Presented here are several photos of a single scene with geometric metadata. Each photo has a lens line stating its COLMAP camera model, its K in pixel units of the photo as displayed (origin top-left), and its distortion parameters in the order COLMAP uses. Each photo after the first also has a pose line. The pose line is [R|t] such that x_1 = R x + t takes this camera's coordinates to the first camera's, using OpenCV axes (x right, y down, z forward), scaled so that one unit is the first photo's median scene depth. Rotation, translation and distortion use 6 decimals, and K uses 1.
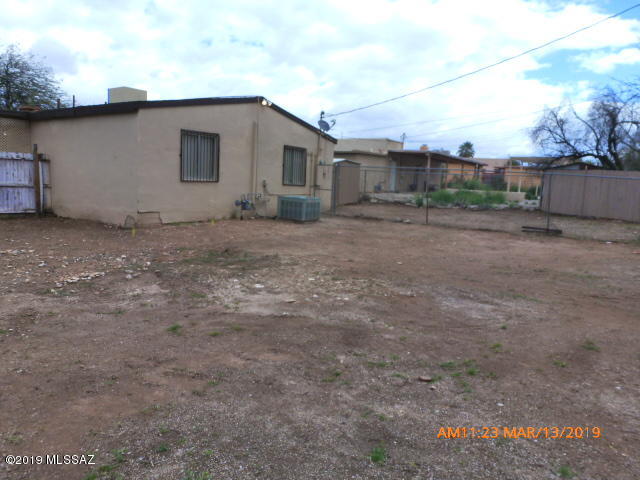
lens RADIAL K [[458.1, 0, 317.8], [0, 458.1, 238.1], [0, 0, 1]] dist [-0.061762, 0.018701]
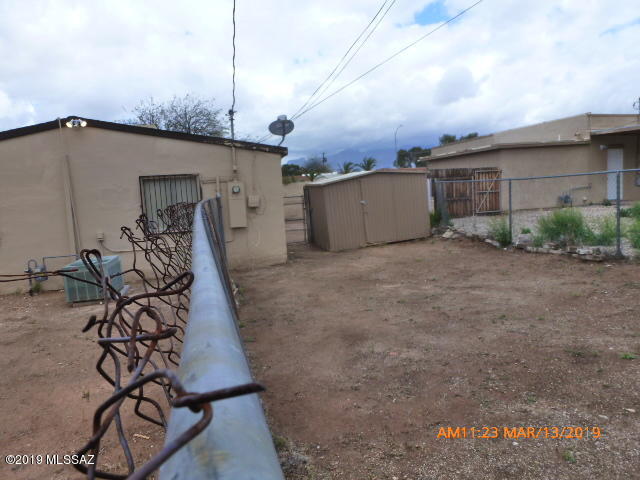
lens RADIAL K [[458.1, 0, 334.3], [0, 458.1, 235.2], [0, 0, 1]] dist [-0.061762, 0.018701]
pose [[0.734944, -0.029455, -0.677488, 0.650372], [0.010402, 0.999428, -0.032167, -0.104564], [0.678048, 0.016594, 0.734830, 0.789858]]
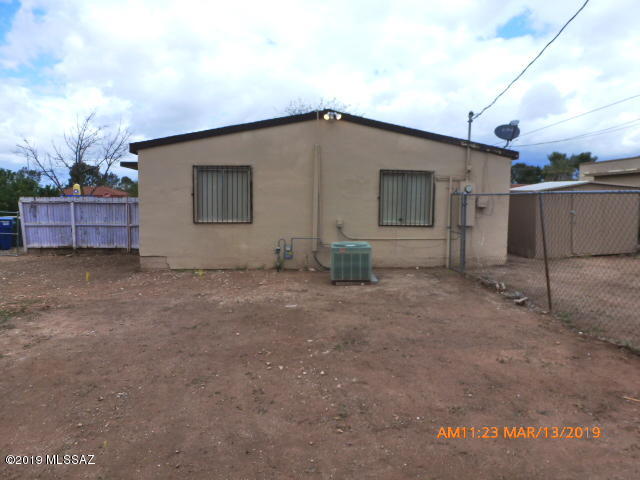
lens RADIAL K [[458.1, 0, 318.6], [0, 458.1, 240.9], [0, 0, 1]] dist [-0.061762, 0.018701]
pose [[0.601266, 0.023539, -0.798702, 0.485715], [-0.084337, 0.995852, -0.034140, -0.069466], [0.794585, 0.087888, 0.600758, 0.568987]]
